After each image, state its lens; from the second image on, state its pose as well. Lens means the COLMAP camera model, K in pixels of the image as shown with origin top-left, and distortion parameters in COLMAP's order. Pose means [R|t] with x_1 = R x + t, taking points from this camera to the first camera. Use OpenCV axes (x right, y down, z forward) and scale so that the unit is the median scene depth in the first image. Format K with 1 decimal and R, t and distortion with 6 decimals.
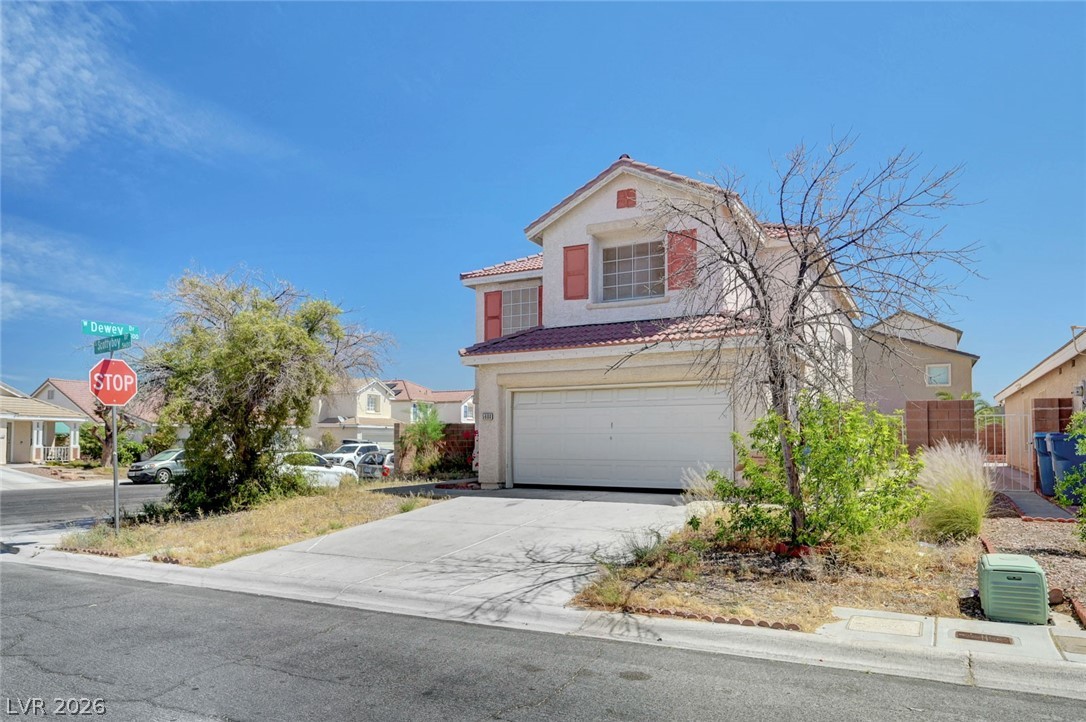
lens RADIAL K [[675.0, 0, 543.0], [0, 675.0, 361.0], [0, 0, 1]] dist [-0.001361, -0.001070]
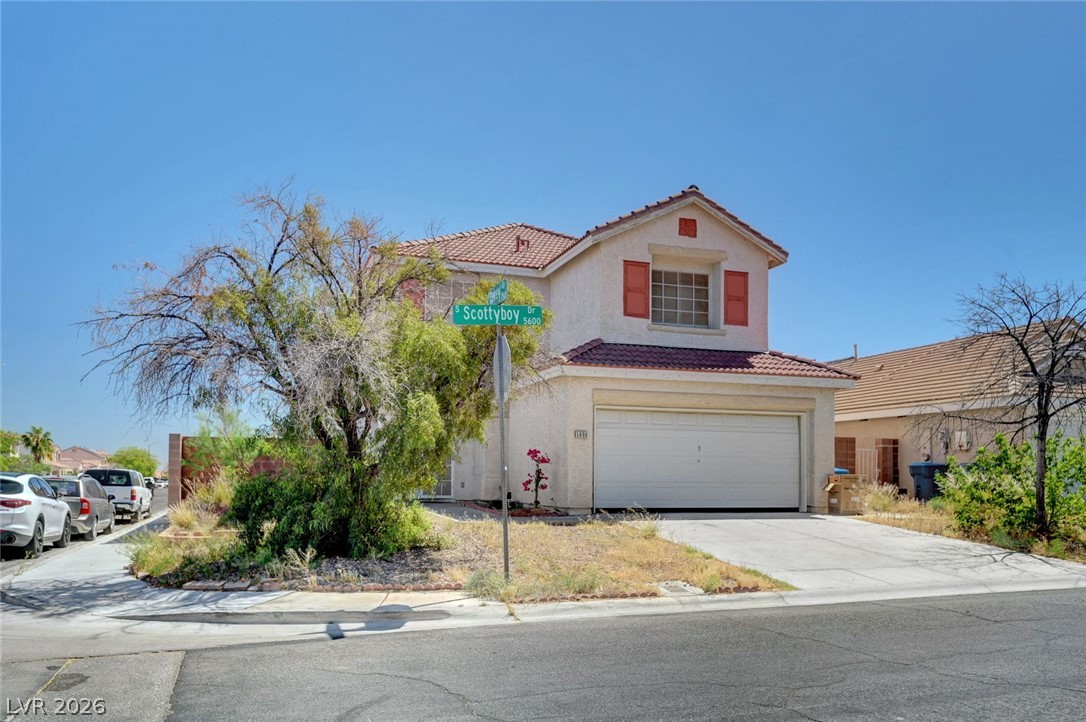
lens RADIAL K [[827.5, 0, 544.9], [0, 827.5, 380.9], [0, 0, 1]] dist [-0.007672, -0.003589]
pose [[0.703921, 0.087140, 0.704913, -0.900963], [-0.093272, 0.995192, -0.029883, 0.048740], [-0.704127, -0.044714, 0.708664, 0.256333]]
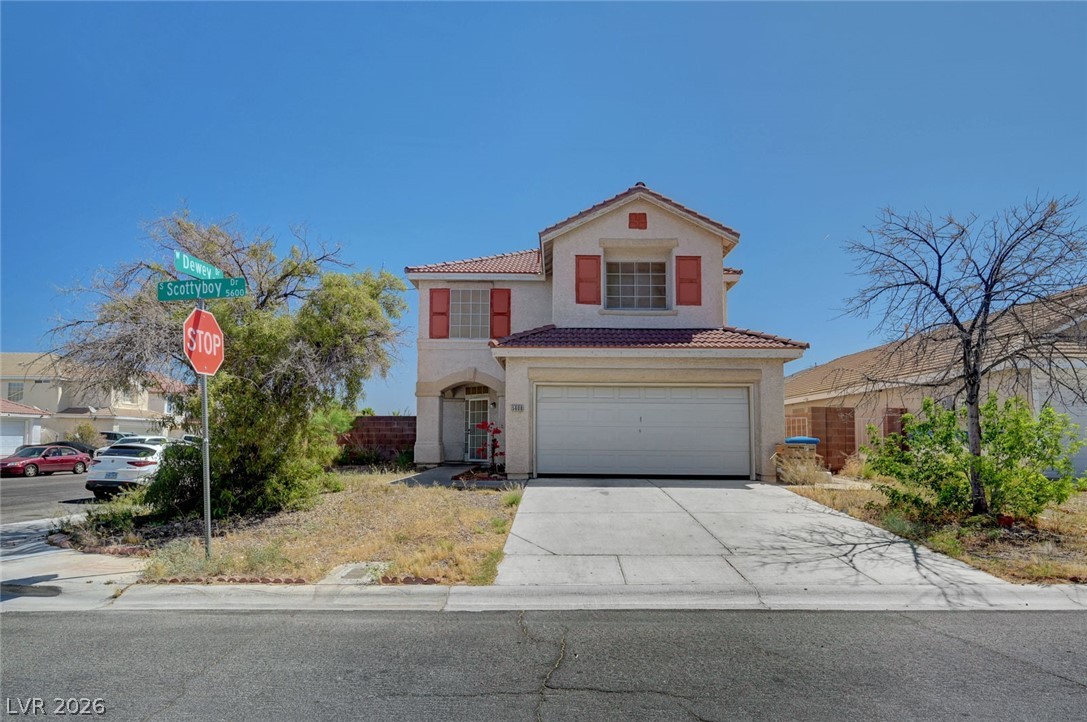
lens RADIAL K [[562.8, 0, 541.8], [0, 562.8, 365.9], [0, 0, 1]] dist [0.001617, 0.000164]
pose [[0.894608, 0.065880, 0.441969, -0.429653], [-0.061707, 0.997810, -0.023830, 0.036472], [-0.442571, -0.005954, 0.896714, 0.220348]]
